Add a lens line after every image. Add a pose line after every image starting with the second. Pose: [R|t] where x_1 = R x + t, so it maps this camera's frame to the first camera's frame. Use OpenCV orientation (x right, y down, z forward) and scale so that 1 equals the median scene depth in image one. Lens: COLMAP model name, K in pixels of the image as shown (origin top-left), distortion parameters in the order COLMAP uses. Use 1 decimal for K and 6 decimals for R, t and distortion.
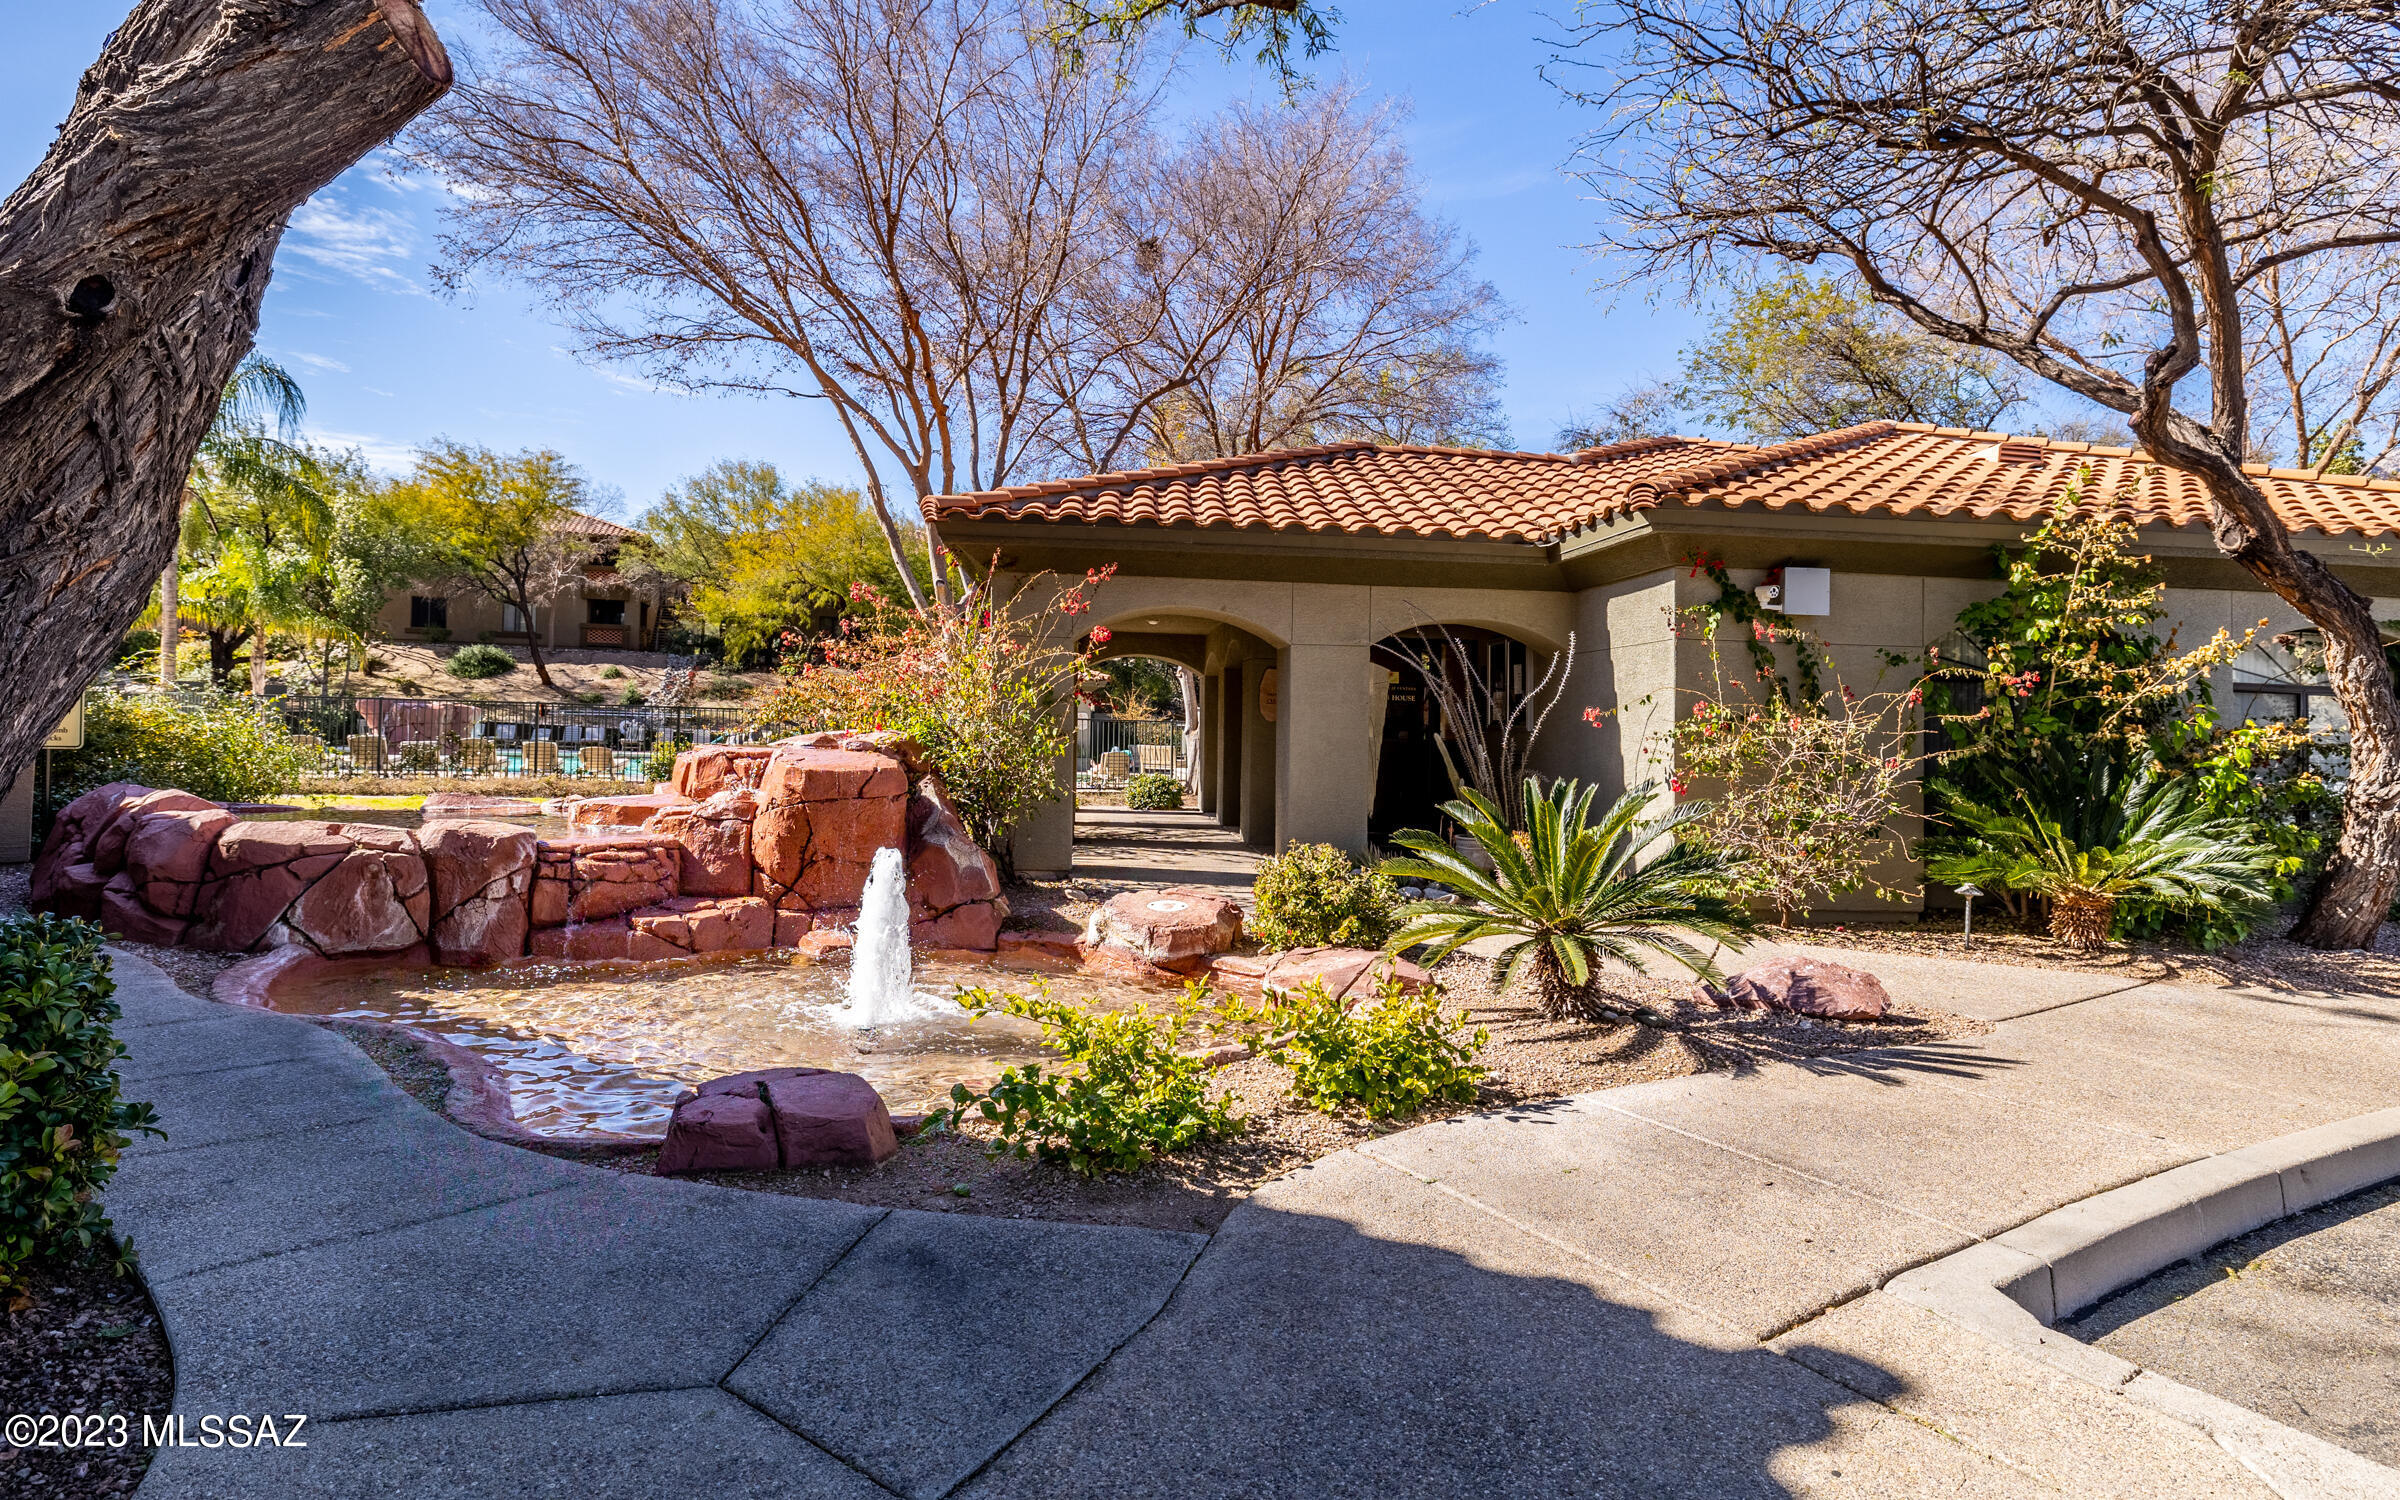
lens RADIAL K [[1343.2, 0, 1205.1], [0, 1343.2, 761.7], [0, 0, 1]] dist [0.000424, -0.000009]
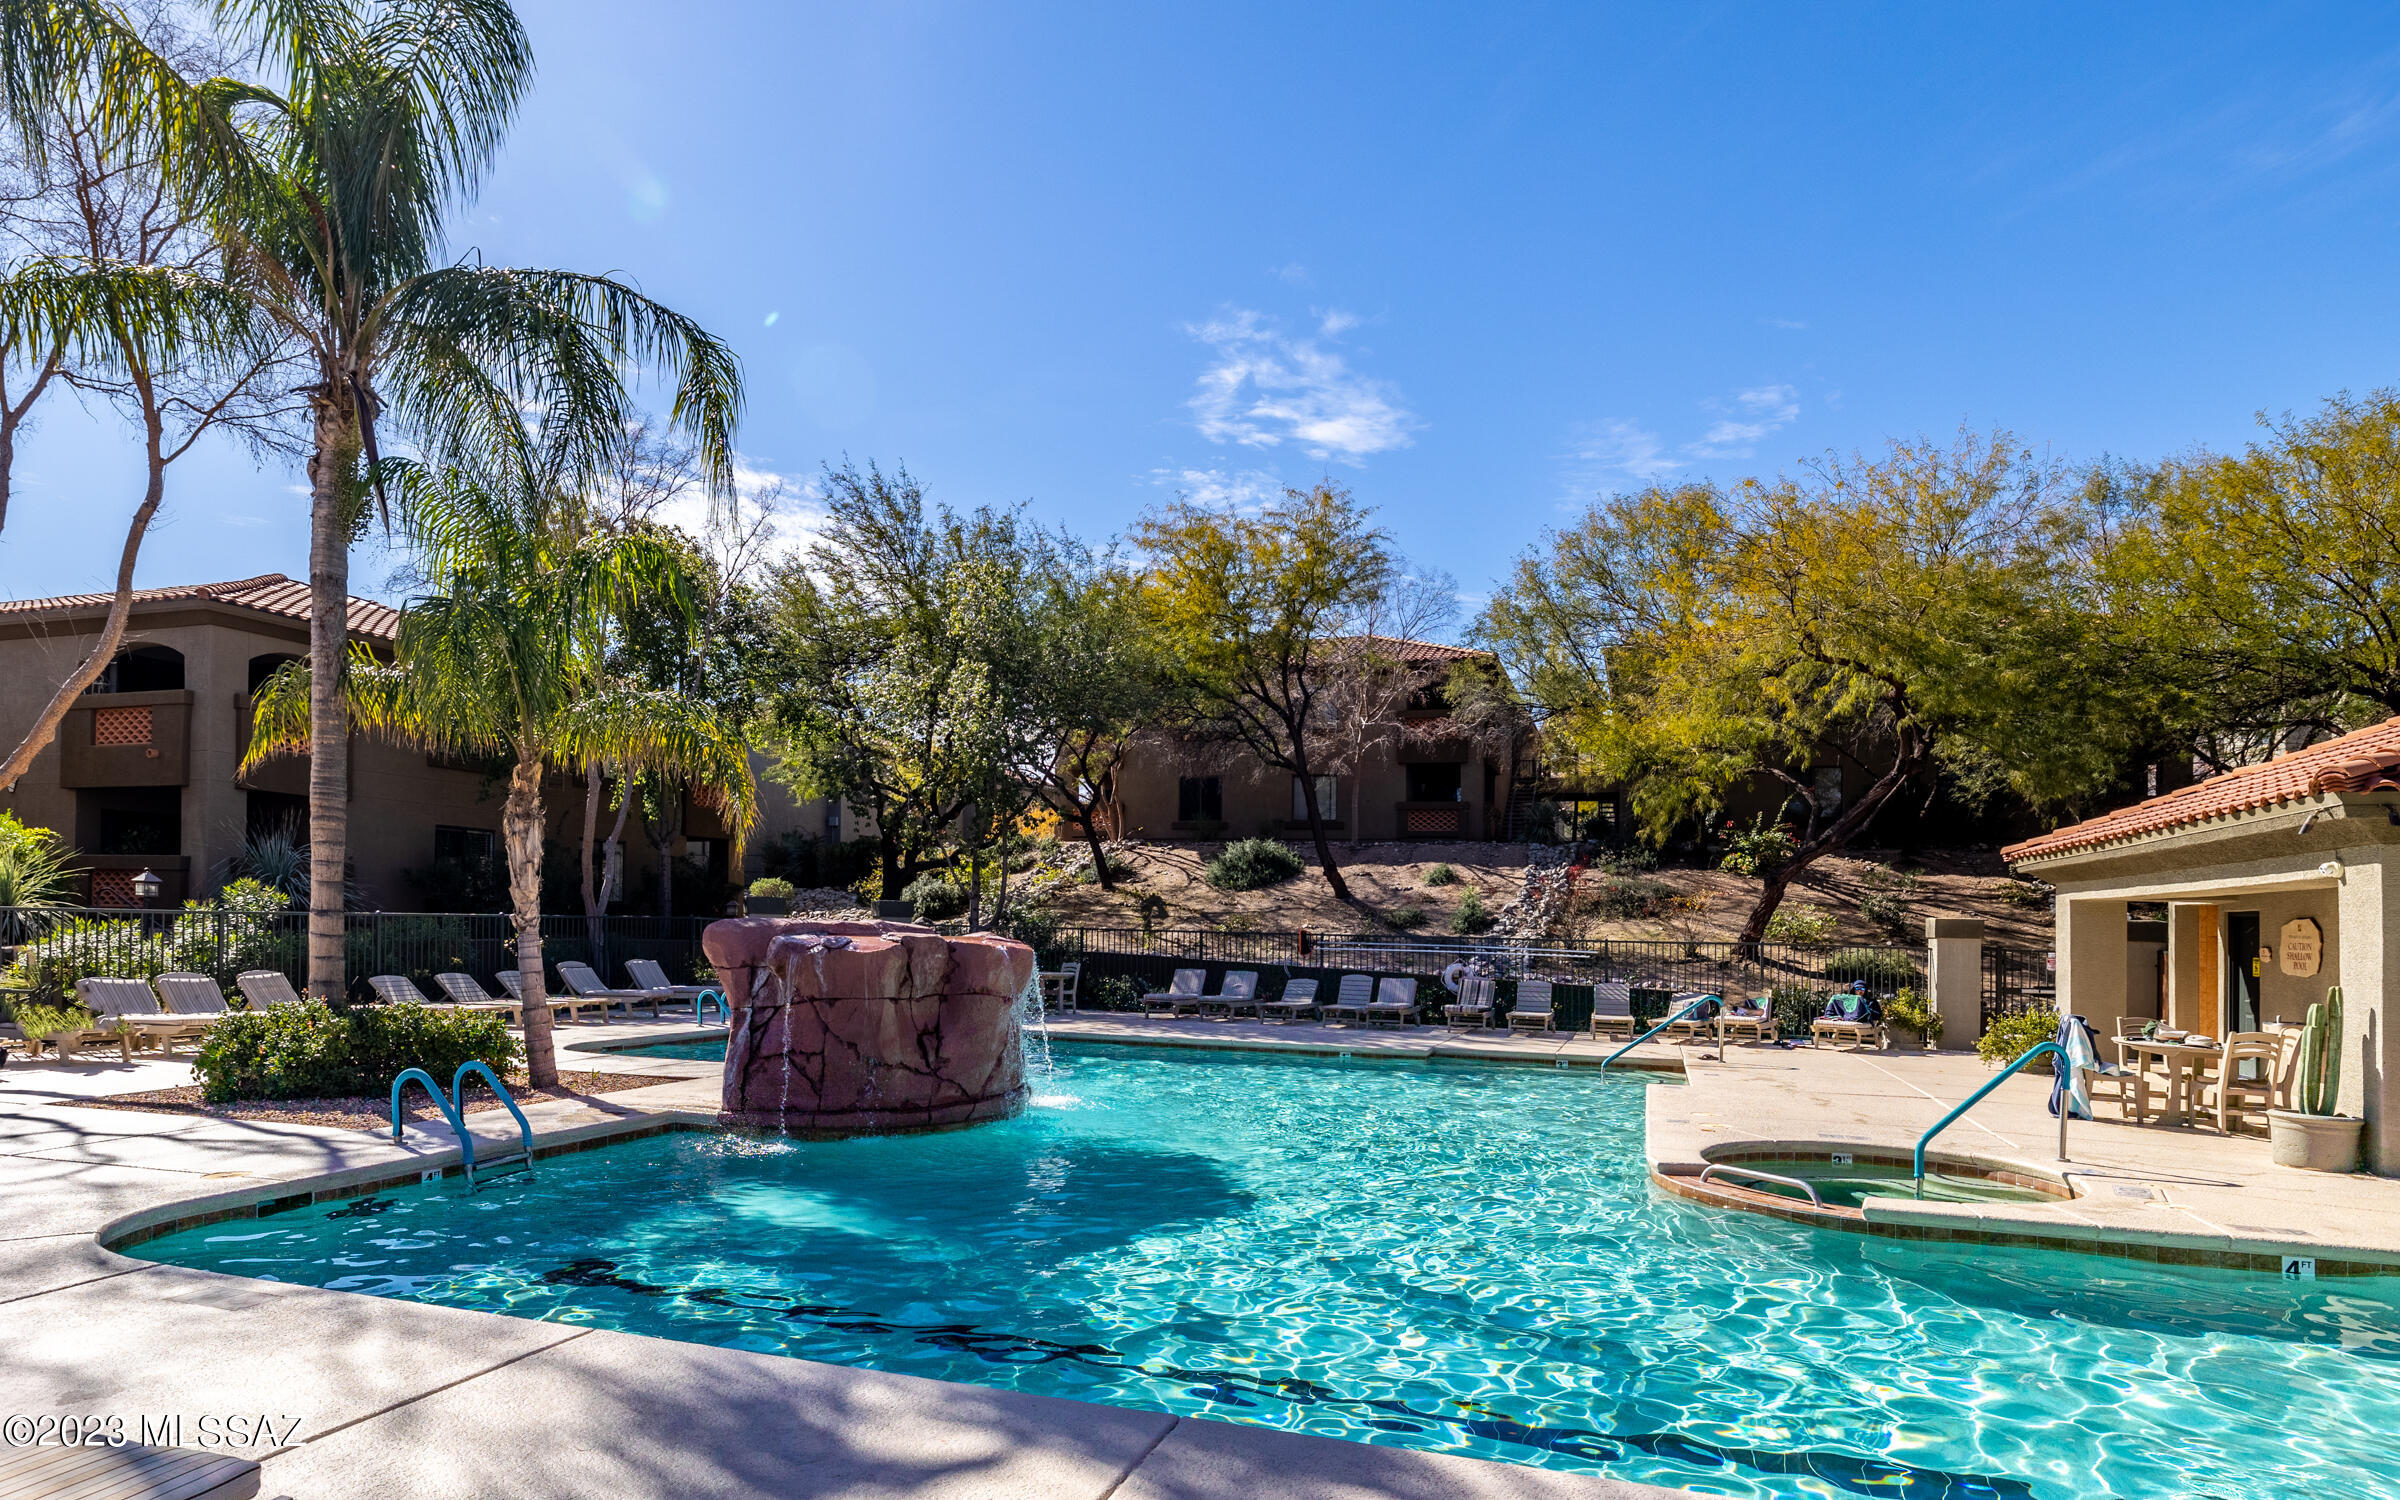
lens RADIAL K [[1343.2, 0, 1205.1], [0, 1343.2, 761.7], [0, 0, 1]] dist [0.000424, -0.000009]
pose [[0.821667, -0.078681, -0.564511, -0.189521], [-0.014800, 0.987147, -0.159130, -0.020019], [0.569775, 0.139107, 0.809942, 0.456472]]
